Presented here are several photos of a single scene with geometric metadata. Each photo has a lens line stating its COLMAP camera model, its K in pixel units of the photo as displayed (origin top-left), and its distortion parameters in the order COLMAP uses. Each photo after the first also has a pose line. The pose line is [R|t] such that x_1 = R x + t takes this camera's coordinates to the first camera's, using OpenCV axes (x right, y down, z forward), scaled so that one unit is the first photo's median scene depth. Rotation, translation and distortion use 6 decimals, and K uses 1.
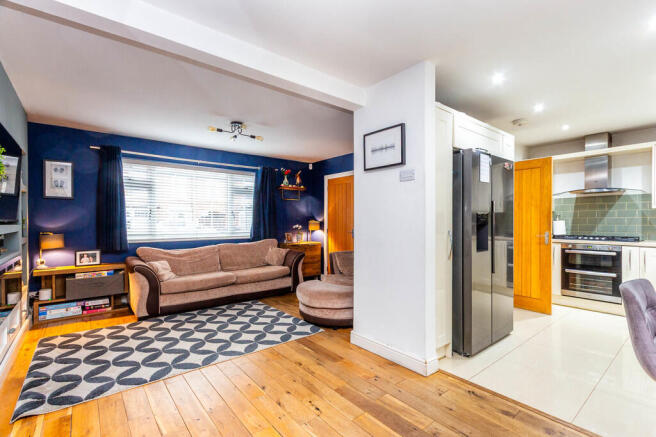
lens RADIAL K [[304.6, 0, 328.0], [0, 304.6, 218.5], [0, 0, 1]] dist [0.004617, 0.000132]
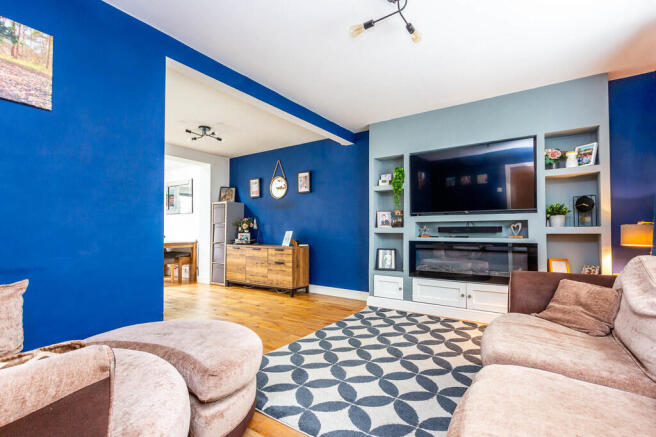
lens RADIAL K [[315.1, 0, 328.0], [0, 315.1, 218.5], [0, 0, 1]] dist [-0.003291, -0.000745]
pose [[-0.957466, -0.012898, -0.288258, -0.053904], [0.003364, 0.998434, -0.055848, 0.077541], [0.288527, -0.054442, -0.955923, 1.495523]]
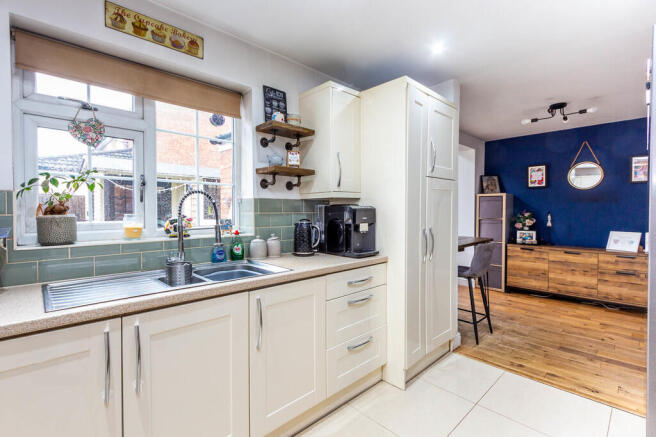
lens RADIAL K [[315.1, 0, 328.0], [0, 315.1, 218.5], [0, 0, 1]] dist [-0.003291, -0.000745]
pose [[-0.996218, 0.002471, -0.086853, 0.821299], [0.001425, 0.999926, 0.012098, -0.006028], [0.086876, 0.011929, -0.996148, 1.118271]]
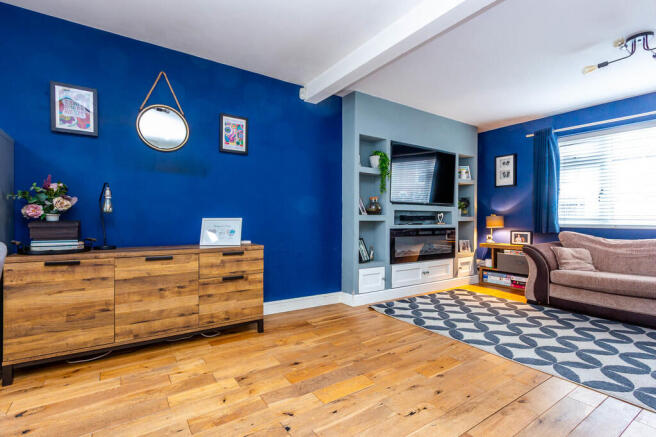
lens RADIAL K [[304.6, 0, 328.0], [0, 304.6, 218.5], [0, 0, 1]] dist [0.004617, 0.000132]
pose [[-0.089390, -0.000011, -0.995997, 0.408827], [0.008370, 0.999965, -0.000762, 0.058924], [0.995962, -0.008405, -0.089387, 0.448072]]
